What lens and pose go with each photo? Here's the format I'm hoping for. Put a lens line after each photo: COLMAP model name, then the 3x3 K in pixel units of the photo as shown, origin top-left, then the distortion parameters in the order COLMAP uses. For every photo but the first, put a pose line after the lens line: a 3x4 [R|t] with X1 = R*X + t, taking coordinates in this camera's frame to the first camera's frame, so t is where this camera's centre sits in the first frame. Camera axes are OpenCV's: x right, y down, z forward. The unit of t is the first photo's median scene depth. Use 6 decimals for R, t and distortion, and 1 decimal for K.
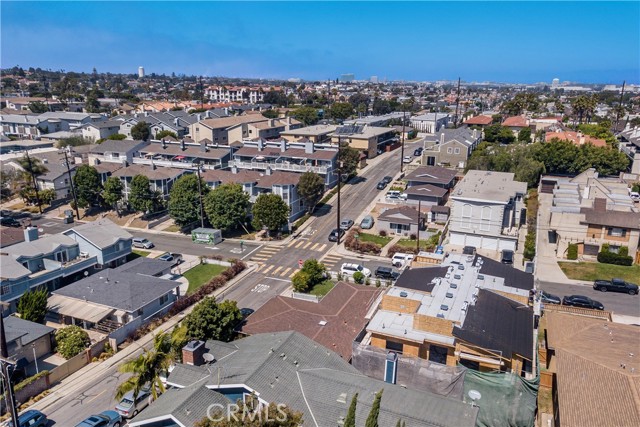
lens RADIAL K [[497.9, 0, 320.0], [0, 497.9, 213.5], [0, 0, 1]] dist [0.031242, 0.005878]
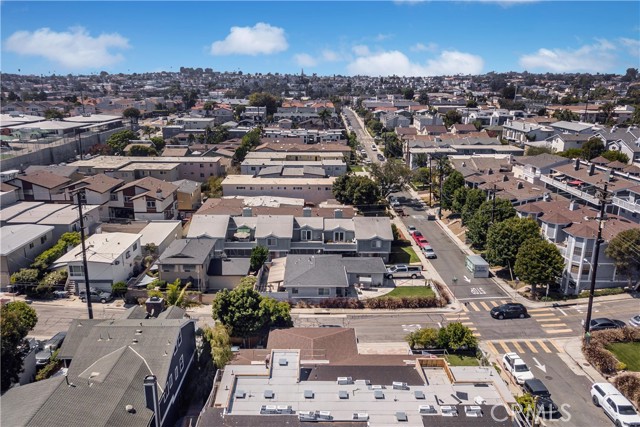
lens RADIAL K [[497.9, 0, 320.0], [0, 497.9, 213.5], [0, 0, 1]] dist [0.031242, 0.005878]
pose [[0.400818, 0.229394, -0.886974, 0.442614], [-0.239979, 0.960630, 0.139998, -0.105331], [0.884169, 0.156742, 0.440088, 0.340335]]
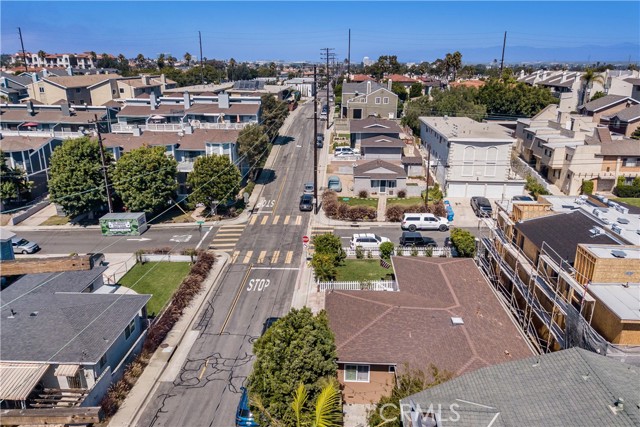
lens RADIAL K [[497.9, 0, 320.0], [0, 497.9, 213.5], [0, 0, 1]] dist [0.031242, 0.005878]
pose [[0.940524, -0.109831, 0.321483, -0.194265], [0.098259, 0.993798, 0.052057, 0.021923], [-0.325207, -0.017372, 0.945483, 0.268279]]
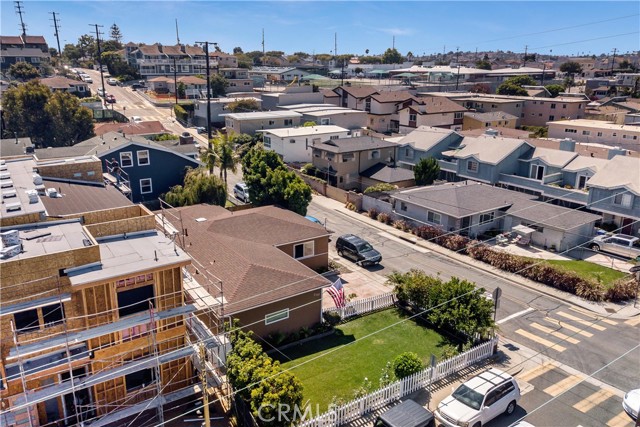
lens RADIAL K [[497.9, 0, 320.0], [0, 497.9, 213.5], [0, 0, 1]] dist [0.031242, 0.005878]
pose [[-0.550307, 0.219720, -0.805534, 0.287407], [-0.229781, 0.887651, 0.399095, -0.072717], [0.802722, 0.404721, -0.437993, 0.837904]]
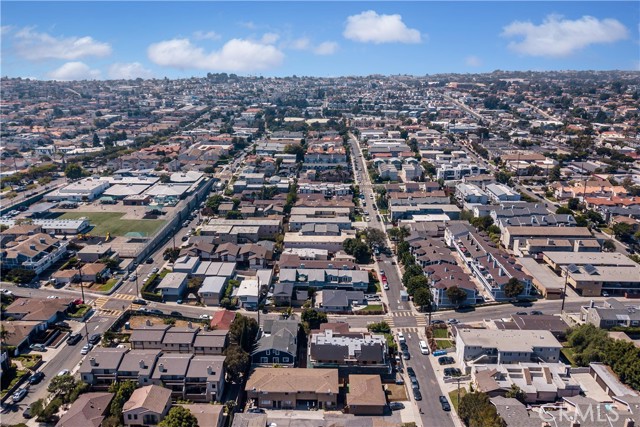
lens RADIAL K [[497.9, 0, 320.0], [0, 497.9, 213.5], [0, 0, 1]] dist [0.031242, 0.005878]
pose [[0.376475, 0.265818, -0.887472, 1.437840], [-0.242371, 0.952848, 0.182583, -0.591956], [0.894160, 0.146360, 0.423151, -0.265075]]
